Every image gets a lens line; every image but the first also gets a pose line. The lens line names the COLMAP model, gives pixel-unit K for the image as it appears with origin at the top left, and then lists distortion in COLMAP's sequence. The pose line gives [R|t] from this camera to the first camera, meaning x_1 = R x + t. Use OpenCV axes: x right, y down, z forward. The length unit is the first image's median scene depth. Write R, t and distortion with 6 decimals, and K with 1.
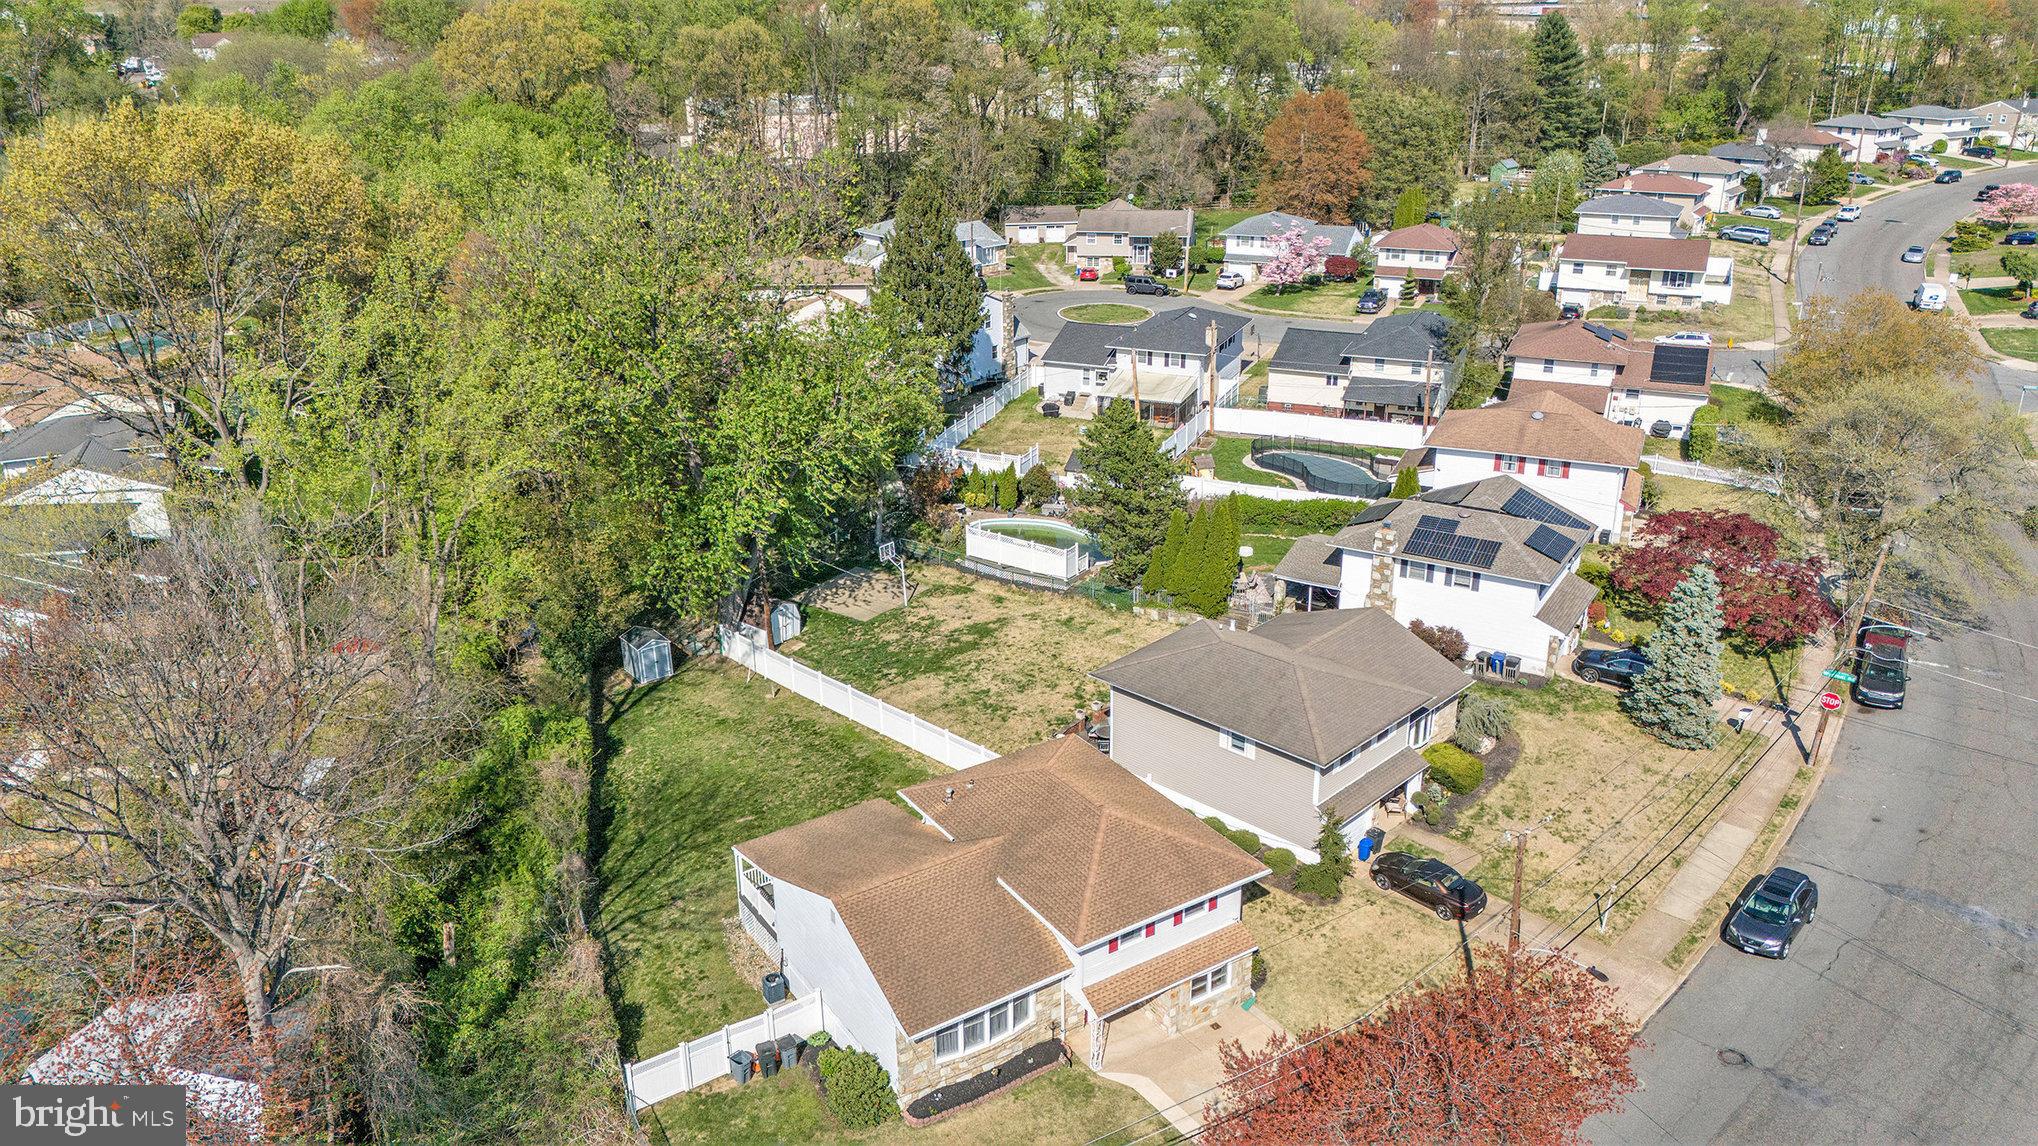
lens RADIAL K [[1501.3, 0, 1019.0], [0, 1501.3, 573.0], [0, 0, 1]] dist [0.077882, -0.083476]
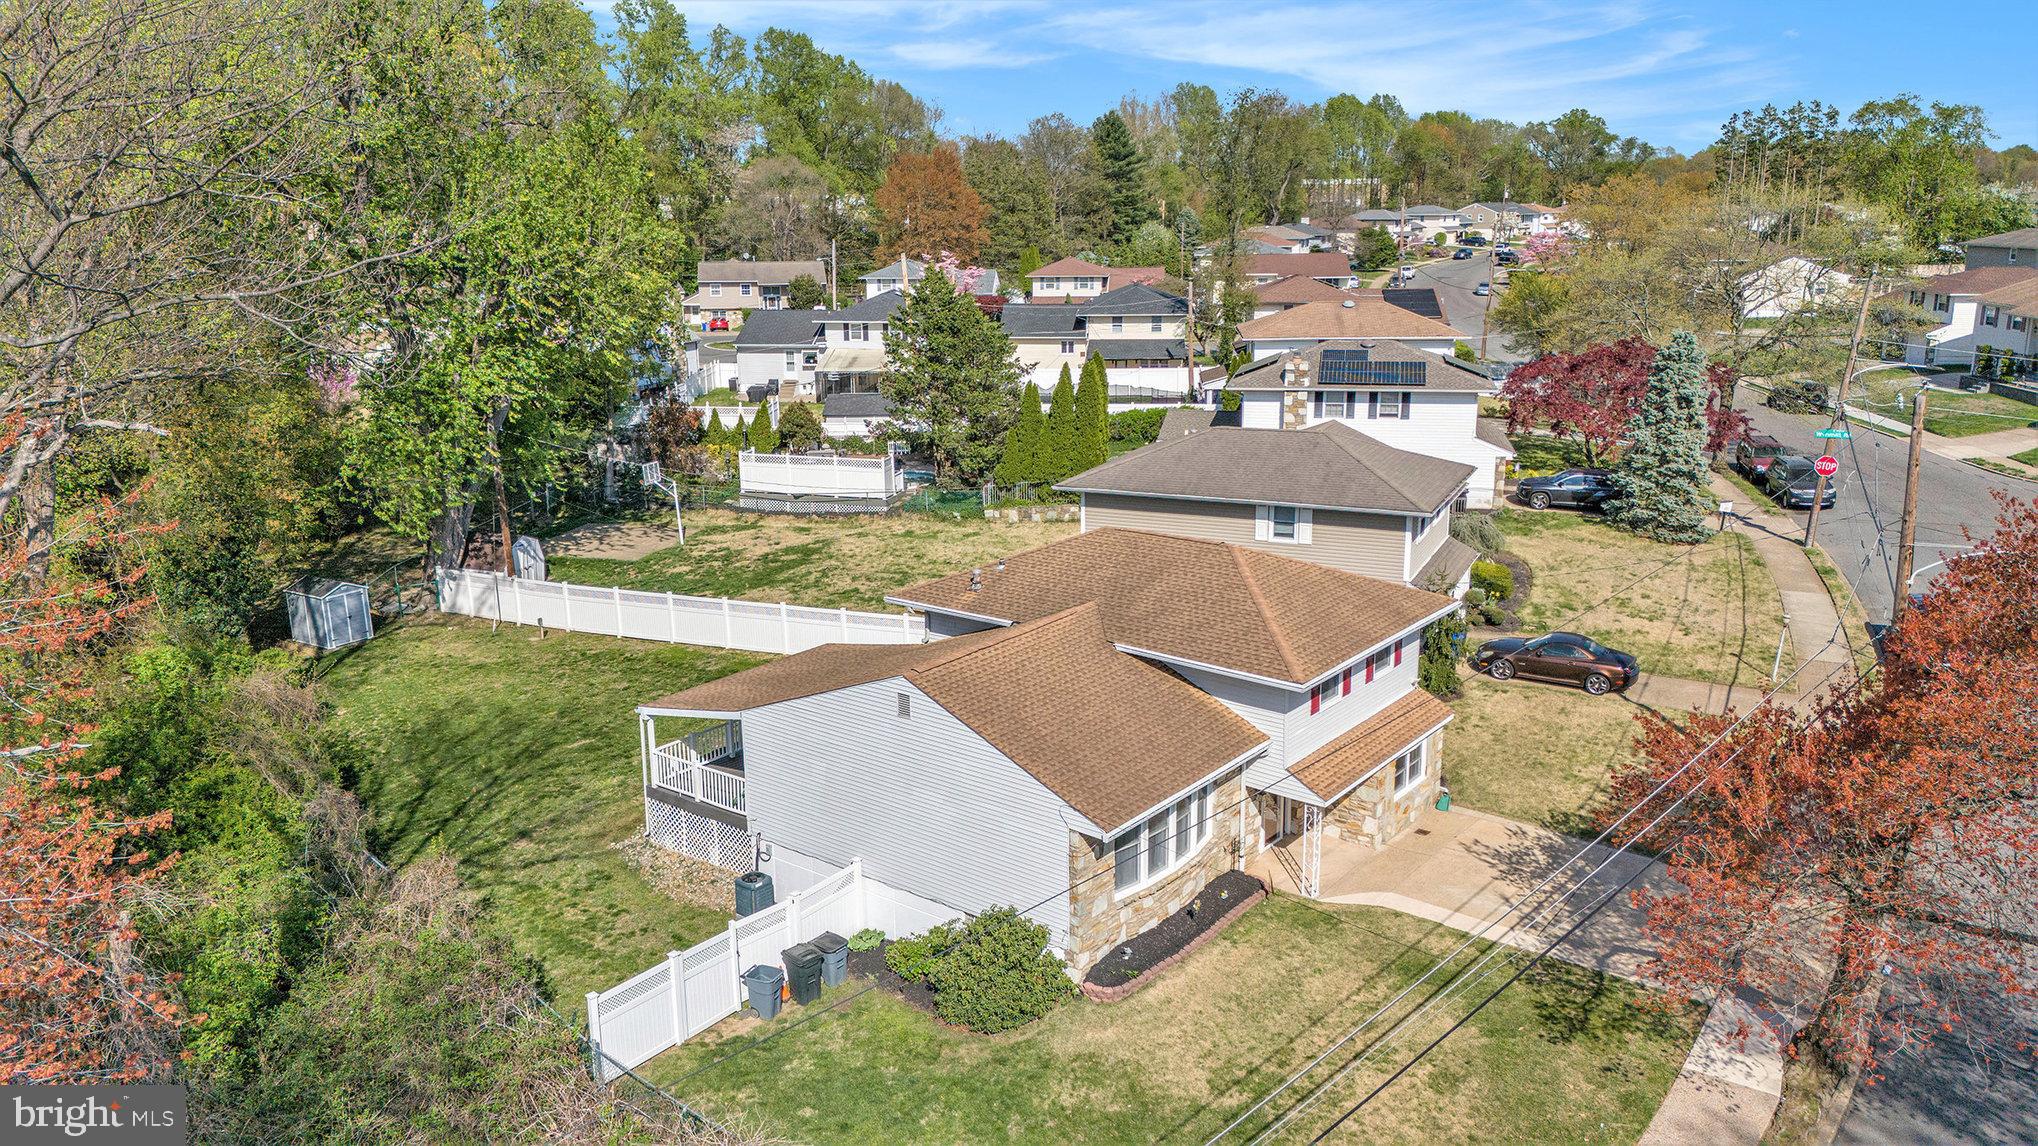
lens RADIAL K [[1496.0, 0, 1019.0], [0, 1496.0, 573.0], [0, 0, 1]] dist [0.157931, -0.375872]
pose [[0.946091, -0.080966, 0.313618, -0.195695], [0.122921, 0.985570, -0.116375, 0.184694], [-0.299670, 0.148652, 0.942391, 0.292860]]
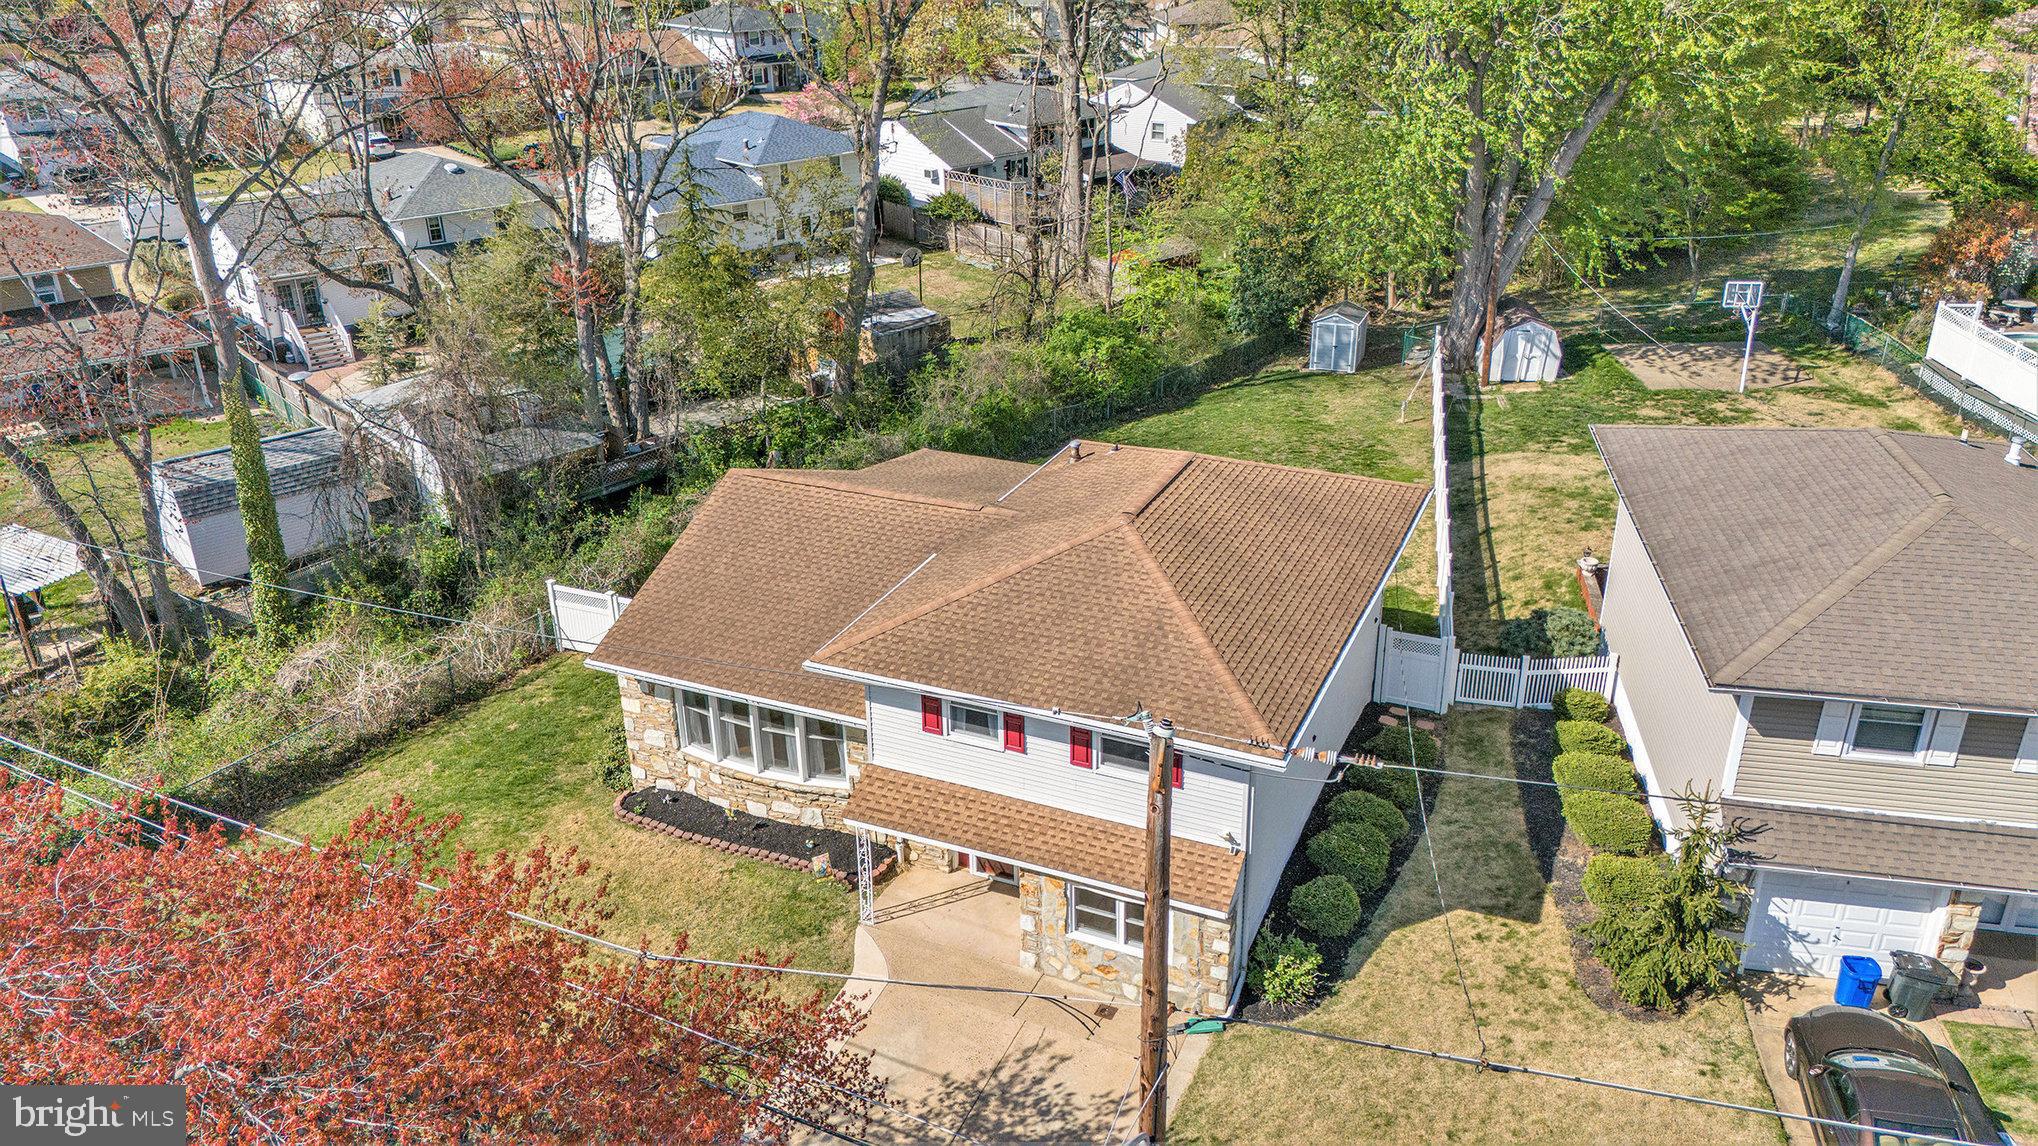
lens RADIAL K [[1501.3, 0, 1019.0], [0, 1501.3, 573.0], [0, 0, 1]] dist [0.077882, -0.083476]
pose [[0.541008, 0.351345, -0.764112, 0.328798], [-0.305486, 0.928596, 0.210686, 0.062091], [0.783575, 0.119443, 0.609708, 0.516992]]
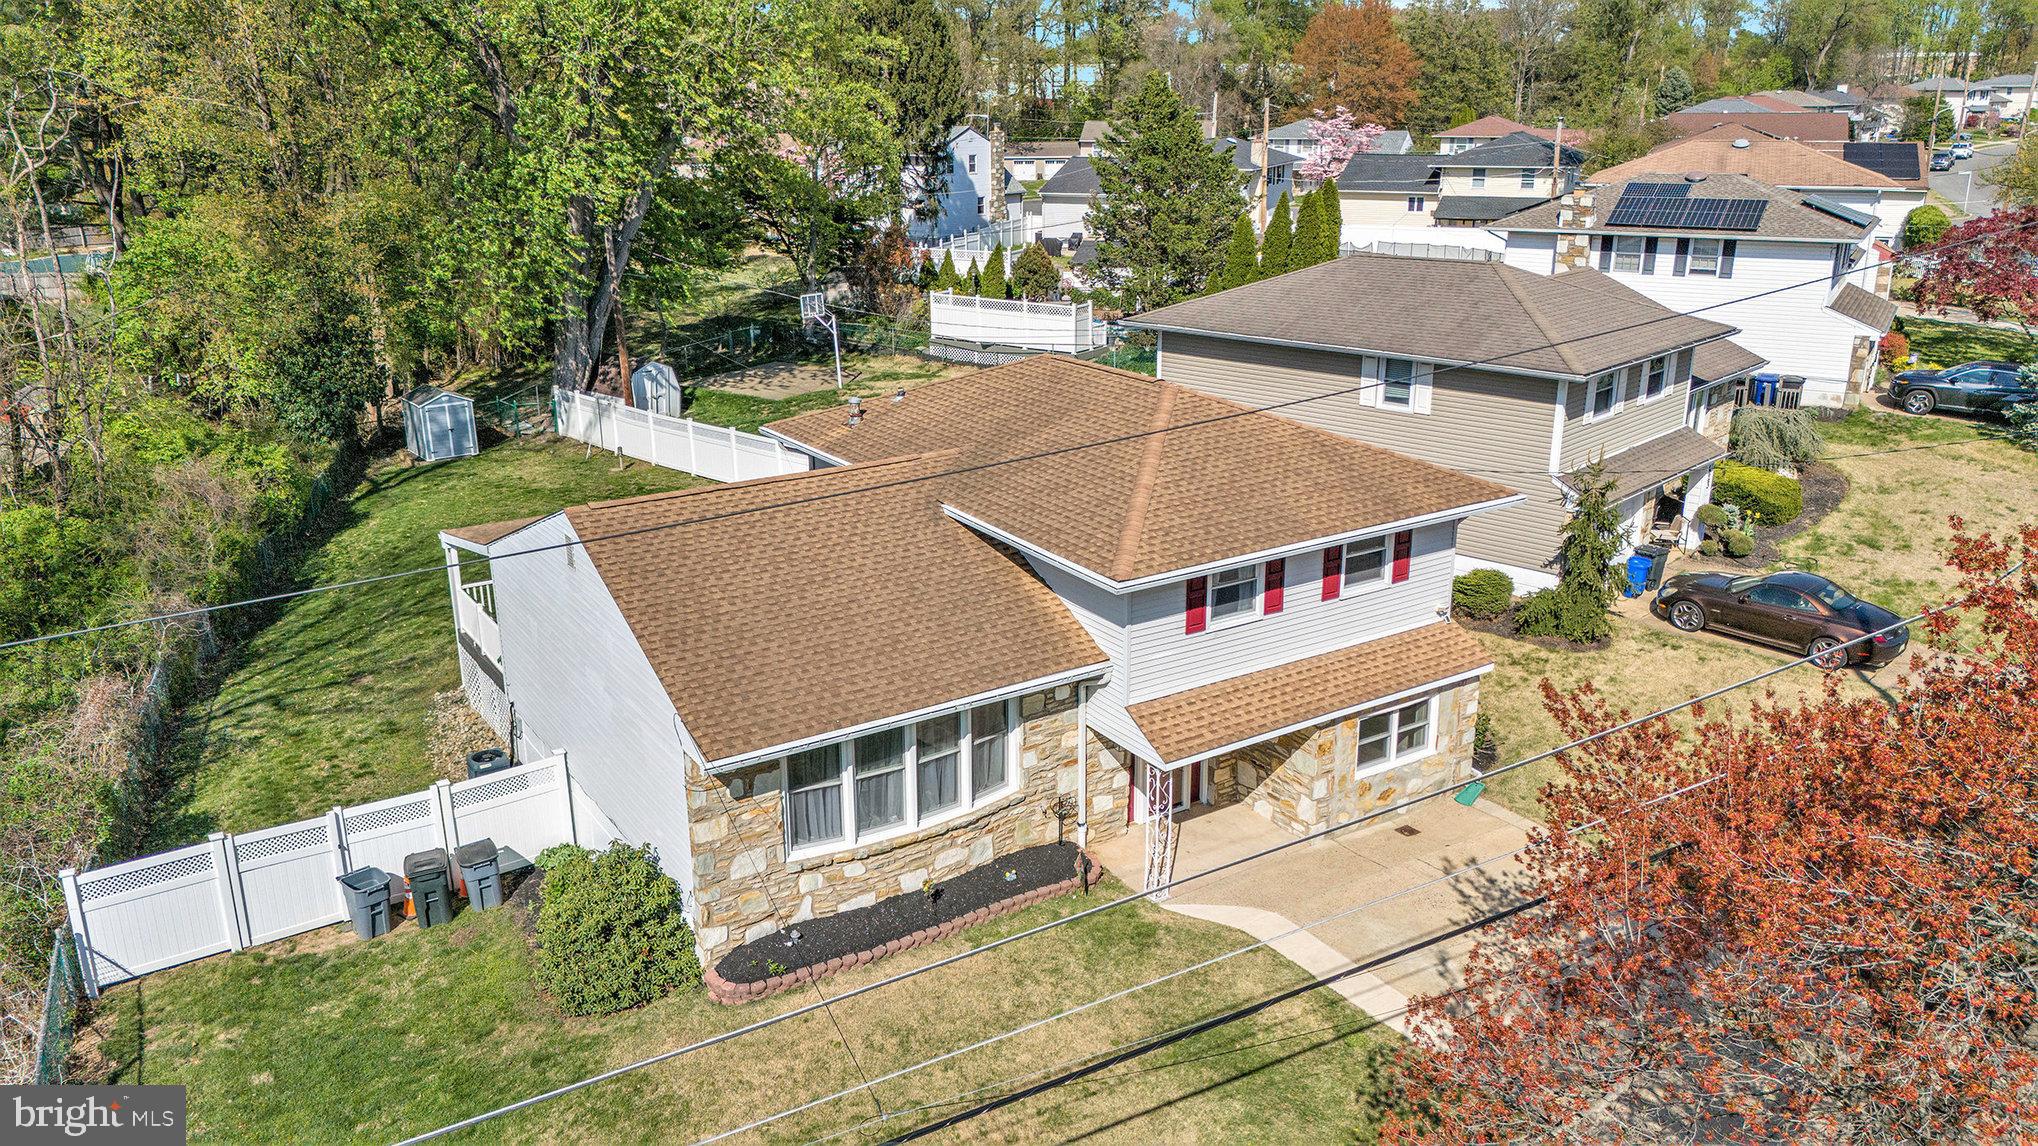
lens RADIAL K [[1501.3, 0, 1019.0], [0, 1501.3, 573.0], [0, 0, 1]] dist [0.077882, -0.083476]
pose [[0.999994, 0.002884, 0.001774, 0.006704], [-0.002754, 0.997574, -0.069560, 0.194372], [-0.001970, 0.069555, 0.997576, 0.405853]]
